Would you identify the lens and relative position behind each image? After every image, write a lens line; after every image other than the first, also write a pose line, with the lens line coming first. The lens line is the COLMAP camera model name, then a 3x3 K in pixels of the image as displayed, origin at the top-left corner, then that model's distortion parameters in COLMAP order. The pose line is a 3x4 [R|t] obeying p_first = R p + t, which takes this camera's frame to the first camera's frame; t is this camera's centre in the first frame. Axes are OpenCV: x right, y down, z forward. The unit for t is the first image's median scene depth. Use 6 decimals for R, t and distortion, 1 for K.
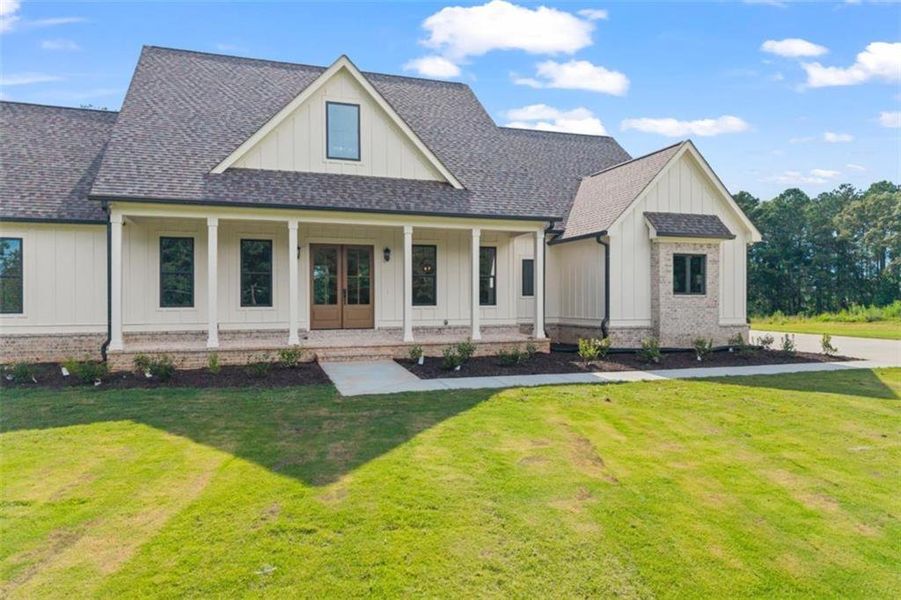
lens RADIAL K [[630.6, 0, 450.5], [0, 630.6, 300.0], [0, 0, 1]] dist [0.036865, -0.000549]
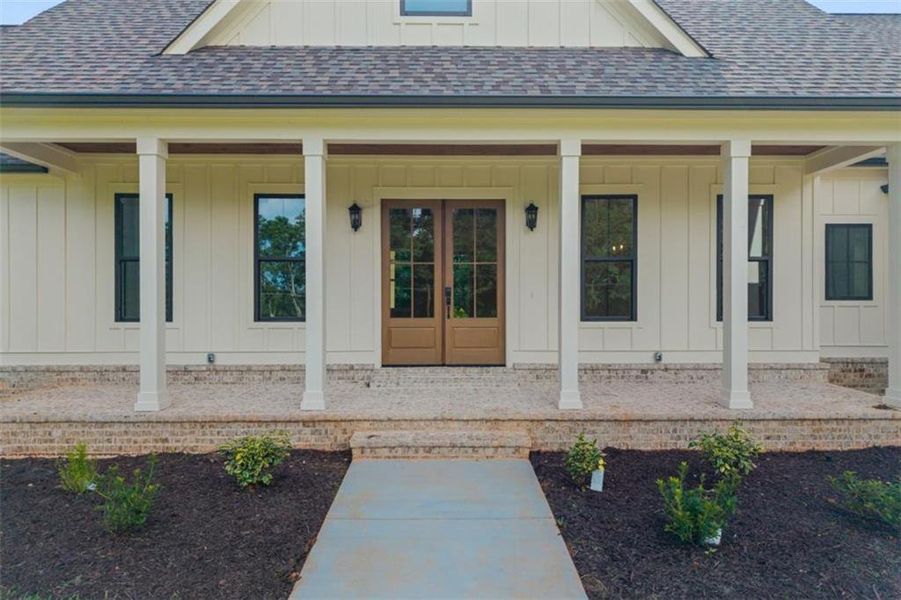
lens RADIAL K [[630.6, 0, 450.5], [0, 630.6, 300.0], [0, 0, 1]] dist [0.036865, -0.000549]
pose [[0.955772, 0.001748, -0.294104, -0.016936], [-0.001502, 0.999998, 0.001064, -0.007735], [0.294106, -0.000575, 0.955773, 0.524733]]
